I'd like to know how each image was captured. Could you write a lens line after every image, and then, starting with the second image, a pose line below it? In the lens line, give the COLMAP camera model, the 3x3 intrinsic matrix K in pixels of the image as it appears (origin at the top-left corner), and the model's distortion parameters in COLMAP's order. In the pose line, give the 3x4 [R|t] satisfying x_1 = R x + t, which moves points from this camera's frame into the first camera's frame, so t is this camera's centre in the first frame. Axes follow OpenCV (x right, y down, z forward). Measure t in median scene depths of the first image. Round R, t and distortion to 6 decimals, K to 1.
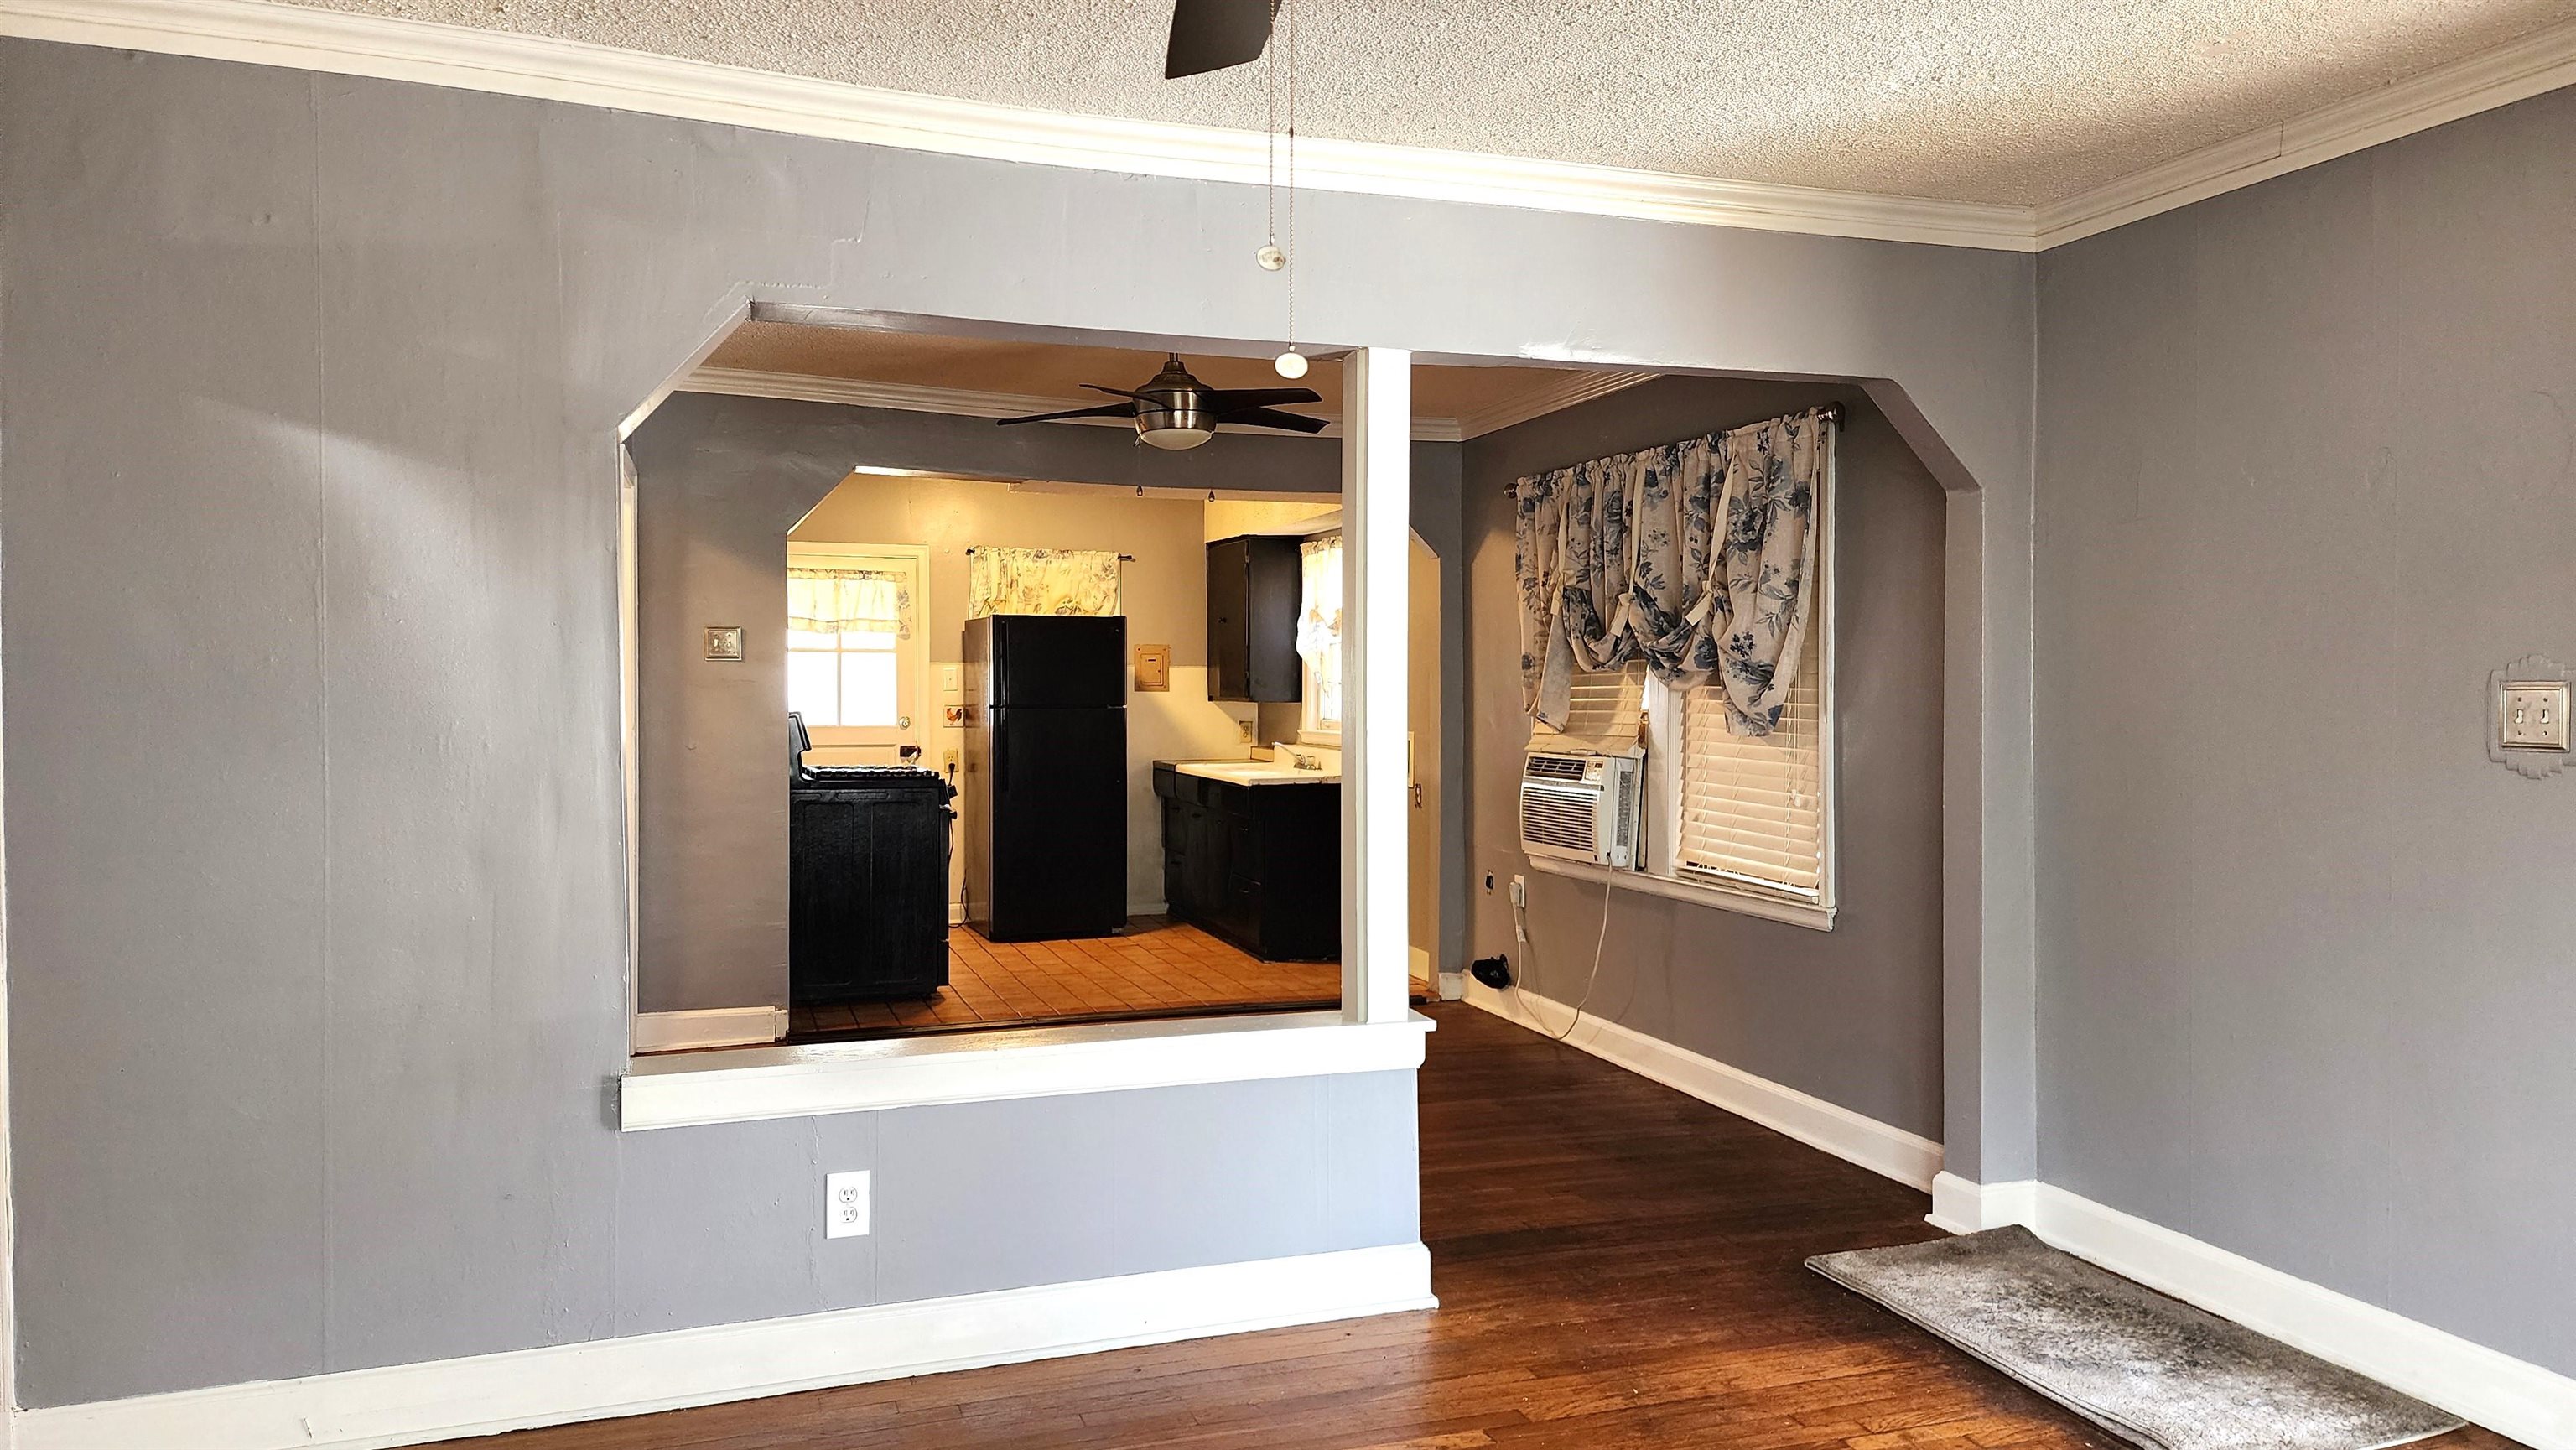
lens RADIAL K [[1678.9, 0, 1288.0], [0, 1678.9, 725.0], [0, 0, 1]] dist [0.100340, -0.095991]
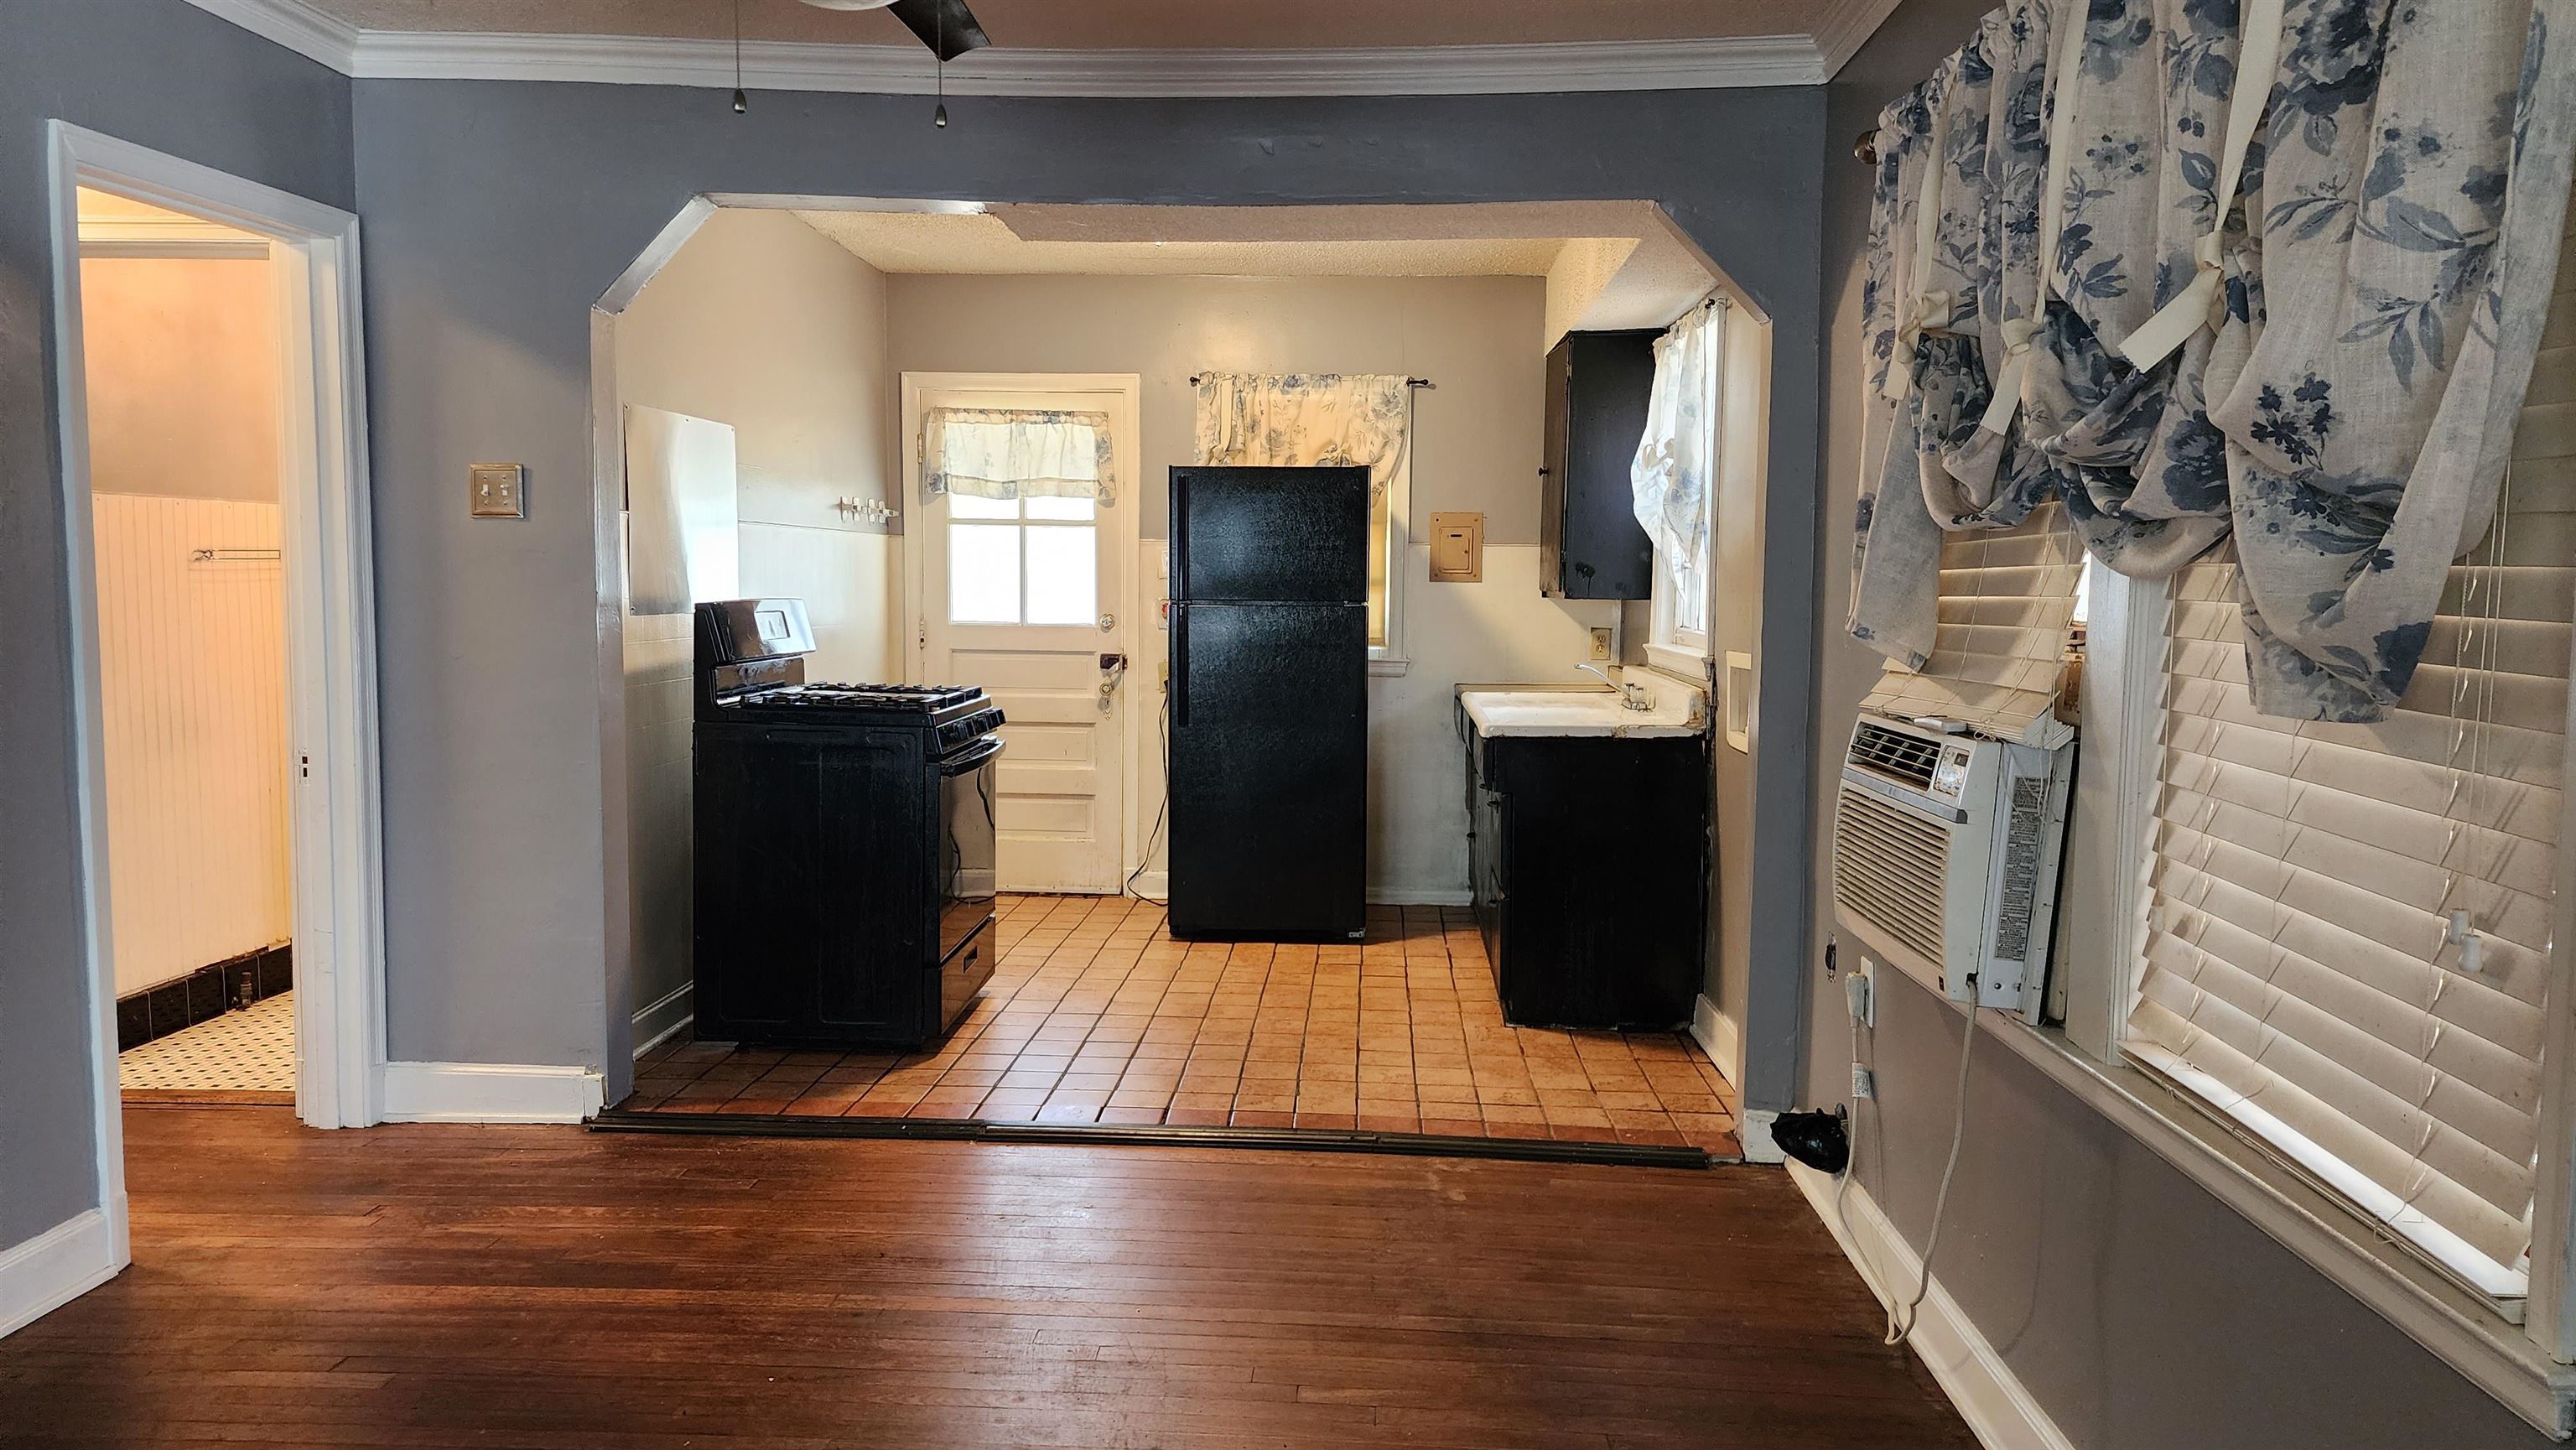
lens RADIAL K [[1678.9, 0, 1288.0], [0, 1678.9, 725.0], [0, 0, 1]] dist [0.100340, -0.095991]
pose [[0.924071, 0.040912, -0.380024, 0.190947], [-0.017512, 0.997743, 0.064831, -0.008471], [0.381819, -0.053254, 0.922702, 0.555335]]
